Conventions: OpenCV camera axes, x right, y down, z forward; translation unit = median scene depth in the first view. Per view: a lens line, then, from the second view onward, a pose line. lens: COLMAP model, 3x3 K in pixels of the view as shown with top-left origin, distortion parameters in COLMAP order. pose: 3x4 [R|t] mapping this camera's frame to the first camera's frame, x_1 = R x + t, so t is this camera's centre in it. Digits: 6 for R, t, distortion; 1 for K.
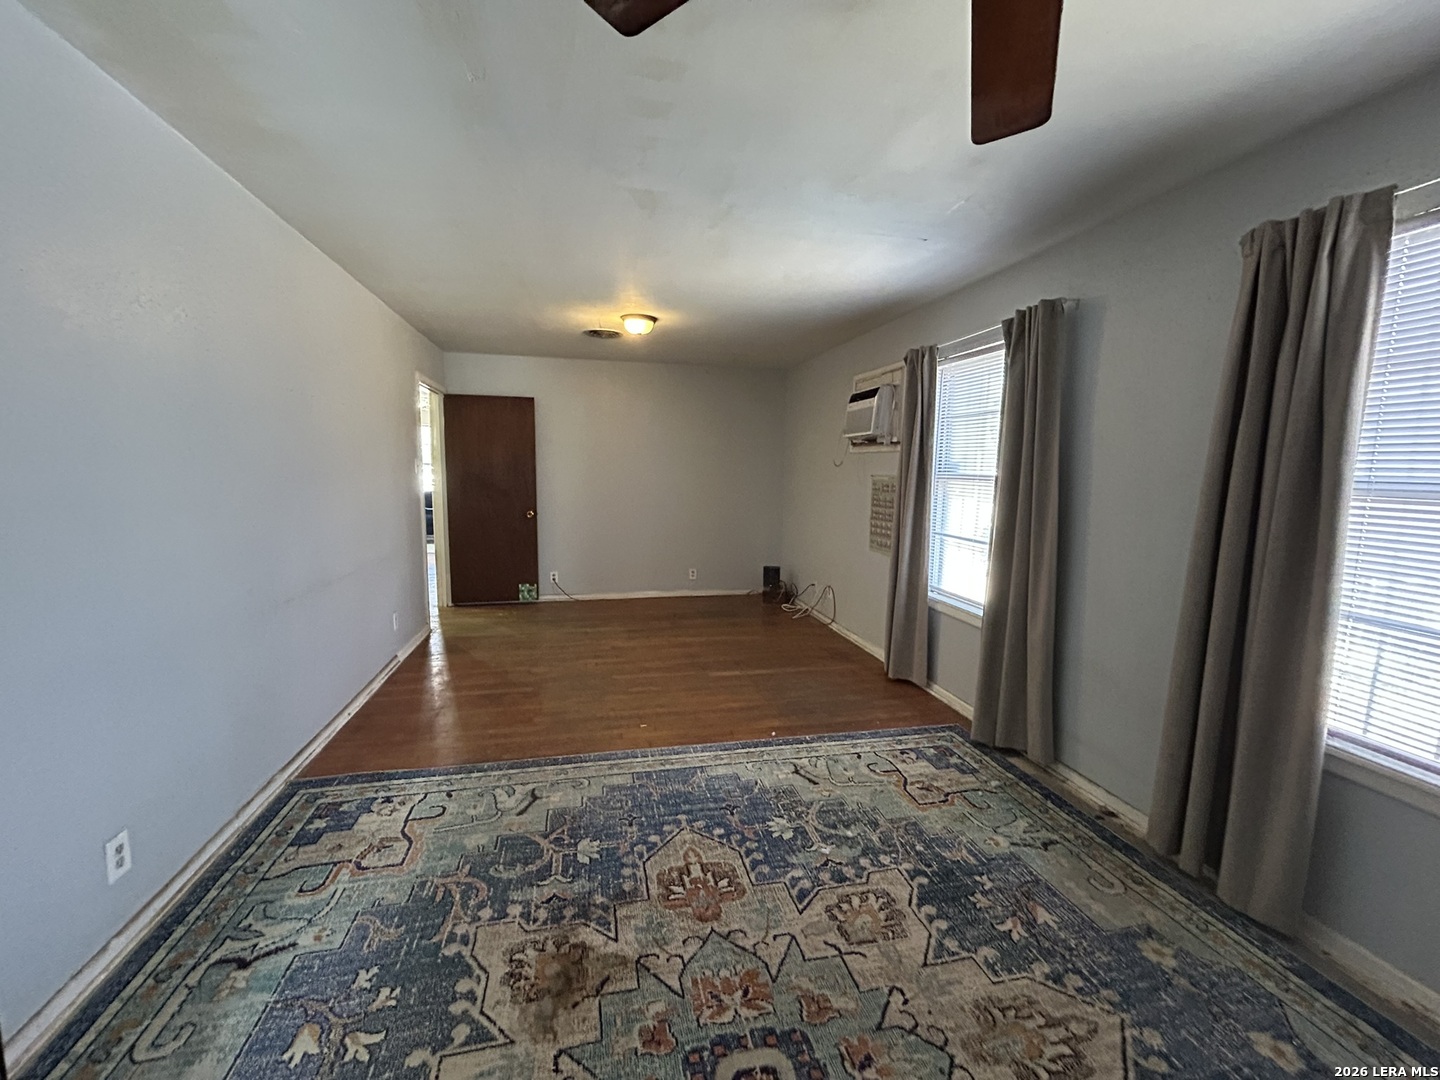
lens RADIAL K [[578.5, 0, 718.5], [0, 578.5, 539.3], [0, 0, 1]] dist [-0.000033, -0.000236]
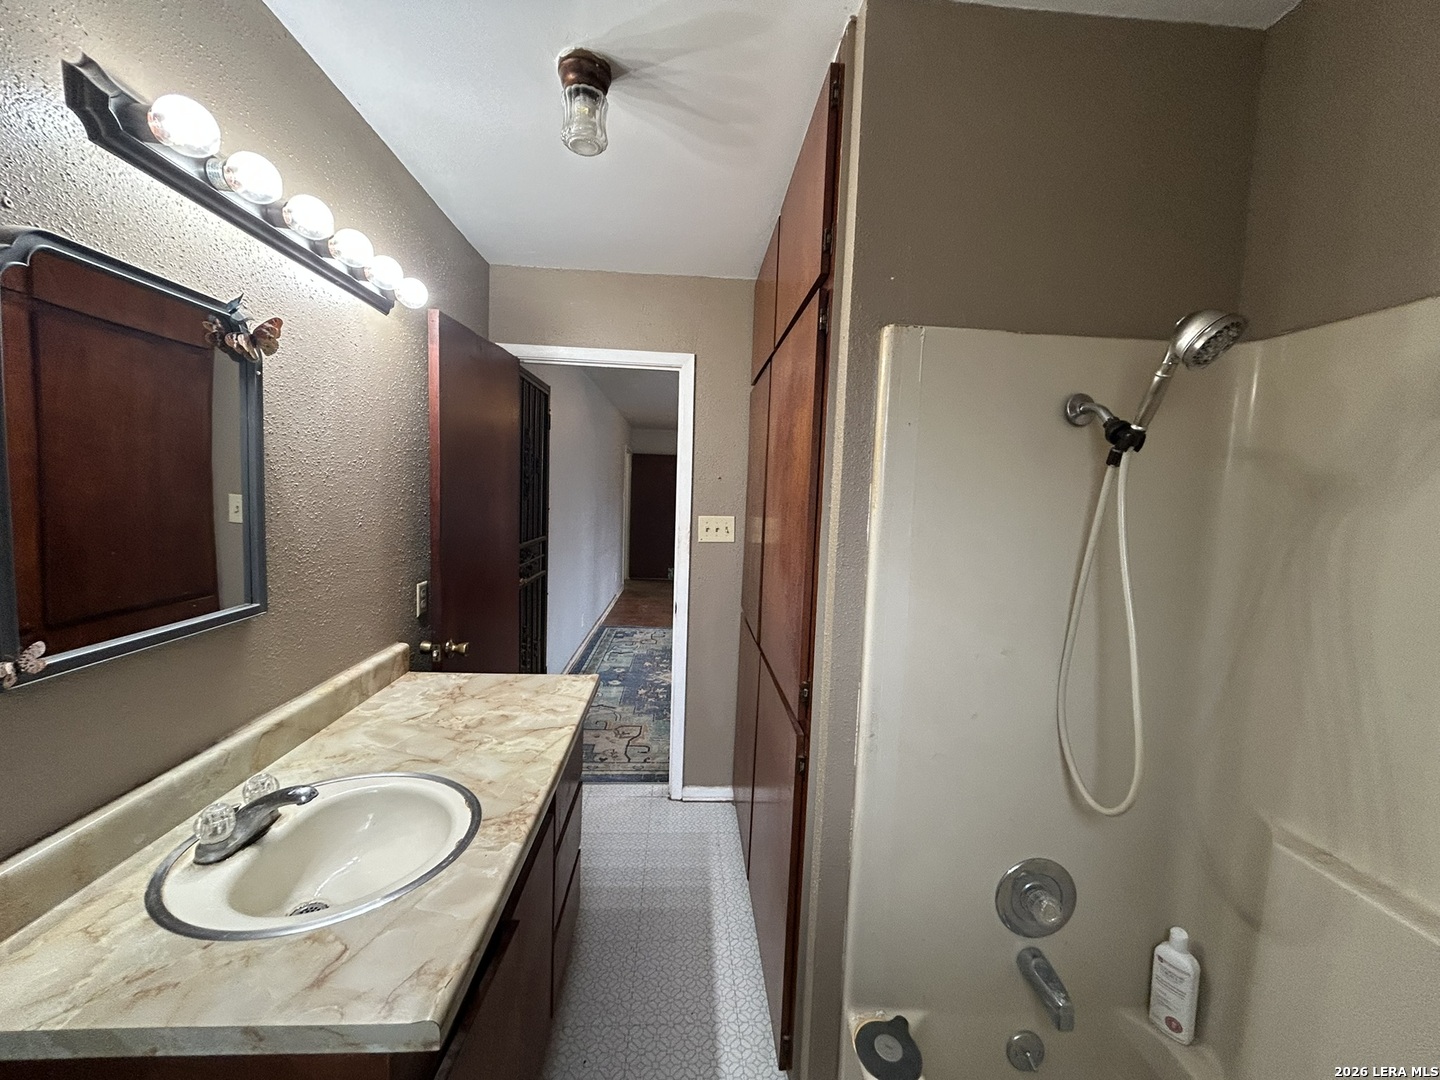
lens RADIAL K [[578.5, 0, 718.5], [0, 578.5, 539.3], [0, 0, 1]] dist [-0.000033, -0.000236]
pose [[0.985390, 0.031764, -0.167326, 0.217519], [-0.040332, 0.998030, -0.048056, 0.222040], [0.165470, 0.054102, 0.984730, -1.960301]]
